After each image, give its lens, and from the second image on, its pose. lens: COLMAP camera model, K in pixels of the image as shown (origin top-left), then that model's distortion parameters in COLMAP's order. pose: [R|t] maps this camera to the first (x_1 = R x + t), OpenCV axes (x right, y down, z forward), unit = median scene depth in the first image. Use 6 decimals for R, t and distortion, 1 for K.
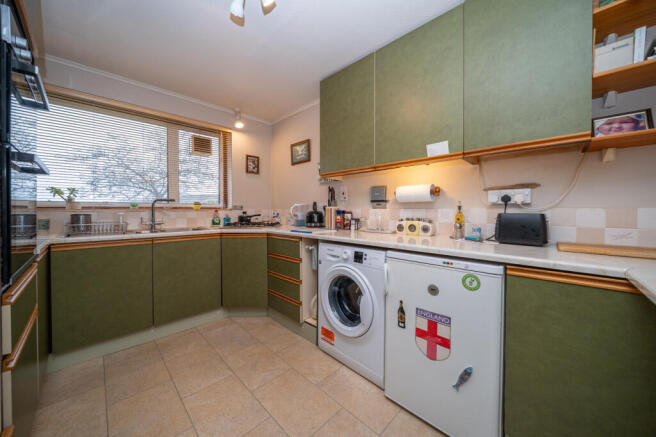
lens RADIAL K [[230.1, 0, 325.2], [0, 230.1, 209.9], [0, 0, 1]] dist [-0.000003, -0.000068]
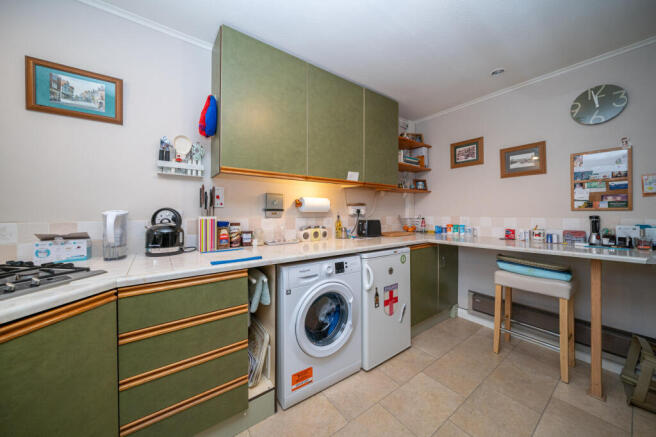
lens RADIAL K [[230.1, 0, 325.2], [0, 230.1, 209.9], [0, 0, 1]] dist [-0.000003, -0.000068]
pose [[0.166857, 0.005934, 0.985963, -0.838268], [-0.001294, 0.999982, -0.005799, -0.044272], [-0.985980, -0.000309, 0.166862, 0.846992]]
